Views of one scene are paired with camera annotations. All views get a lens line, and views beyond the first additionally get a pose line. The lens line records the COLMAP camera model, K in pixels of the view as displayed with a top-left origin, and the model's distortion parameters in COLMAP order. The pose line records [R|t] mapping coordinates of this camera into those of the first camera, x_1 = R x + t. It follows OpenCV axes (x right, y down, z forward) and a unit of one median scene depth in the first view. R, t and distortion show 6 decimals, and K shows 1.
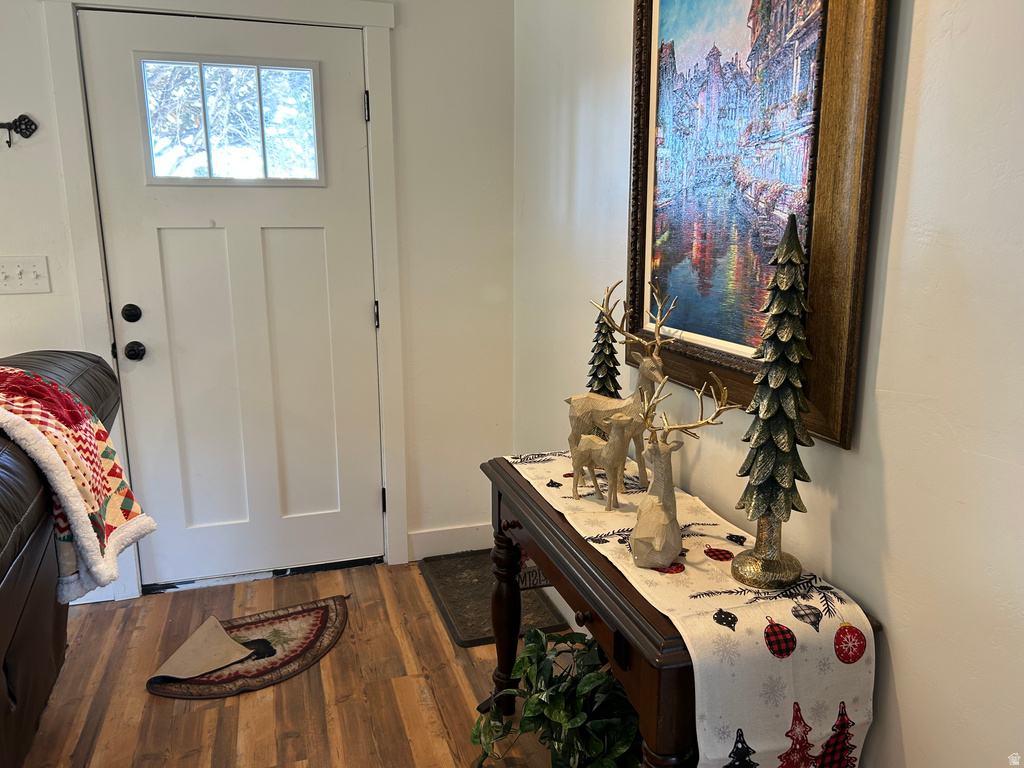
lens RADIAL K [[766.6, 0, 507.8], [0, 766.6, 386.4], [0, 0, 1]] dist [0.073295, -0.087511]
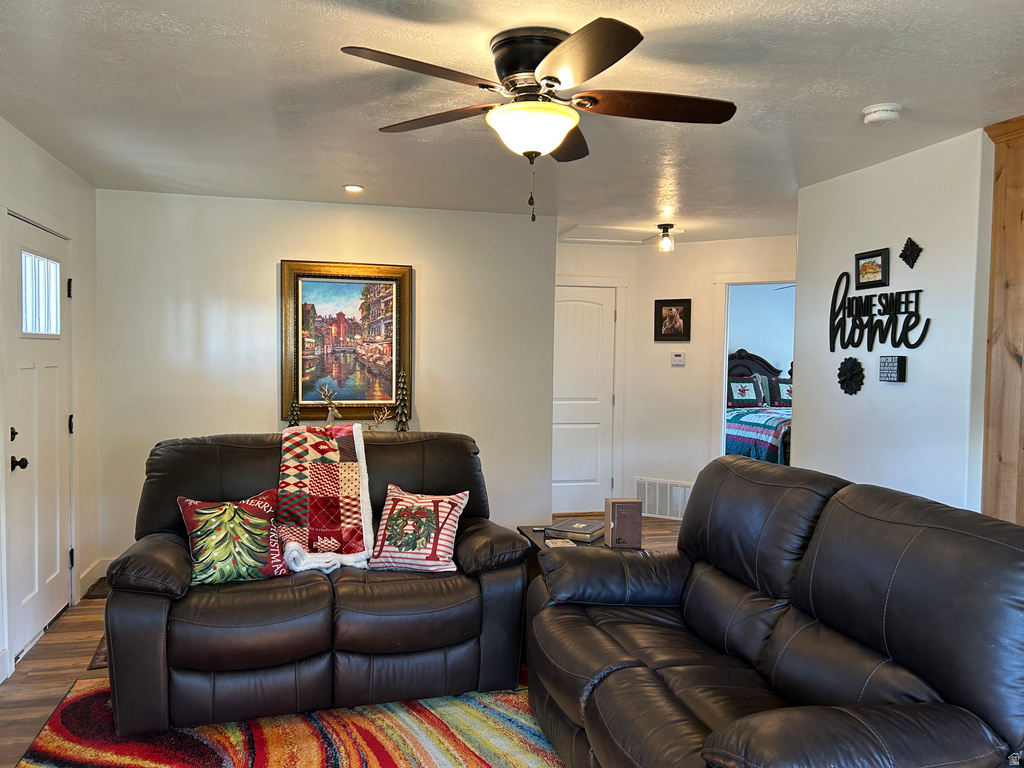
lens RADIAL K [[766.6, 0, 507.8], [0, 766.6, 386.4], [0, 0, 1]] dist [0.073295, -0.087511]
pose [[0.062471, -0.032402, 0.997521, -2.566929], [0.192666, 0.981064, 0.019802, -0.053455], [-0.979274, 0.190952, 0.067531, 0.137607]]
